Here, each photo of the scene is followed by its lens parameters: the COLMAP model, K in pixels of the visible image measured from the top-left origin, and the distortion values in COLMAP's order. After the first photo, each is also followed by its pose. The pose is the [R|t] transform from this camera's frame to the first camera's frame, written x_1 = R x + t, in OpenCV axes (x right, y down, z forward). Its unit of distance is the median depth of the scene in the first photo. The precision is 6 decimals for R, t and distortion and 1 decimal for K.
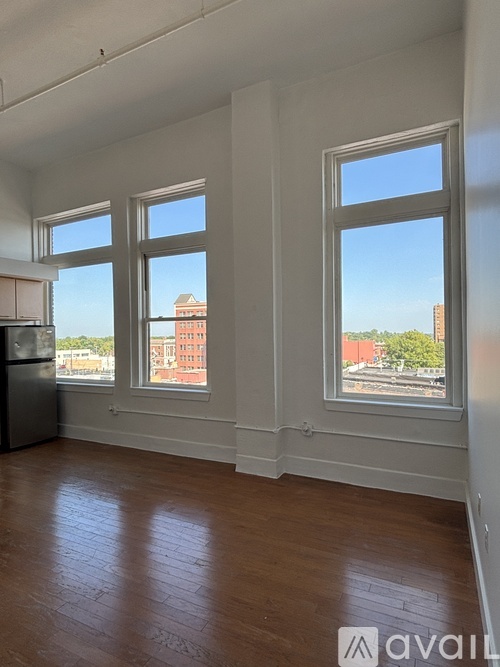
lens RADIAL K [[375.4, 0, 249.7], [0, 375.4, 334.2], [0, 0, 1]] dist [-0.006423, -0.002093]
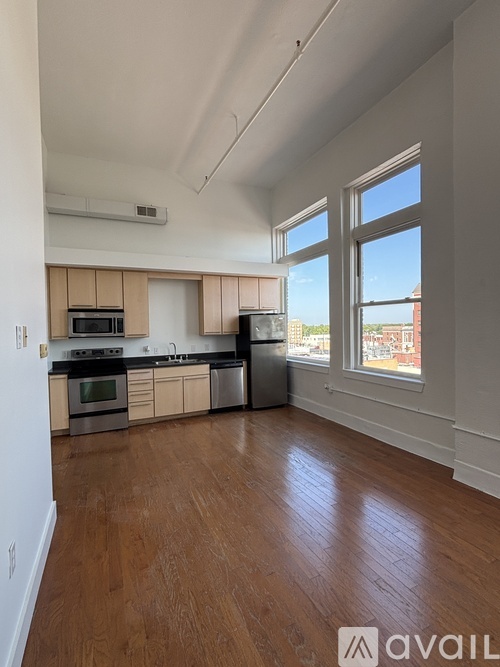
lens RADIAL K [[319.0, 0, 250.9], [0, 319.0, 333.0], [0, 0, 1]] dist [-0.001103, -0.004087]
pose [[0.784316, 0.014714, -0.620187, 0.035772], [0.006792, 0.999455, 0.032301, 0.007456], [0.620324, -0.029546, 0.783789, 0.128952]]
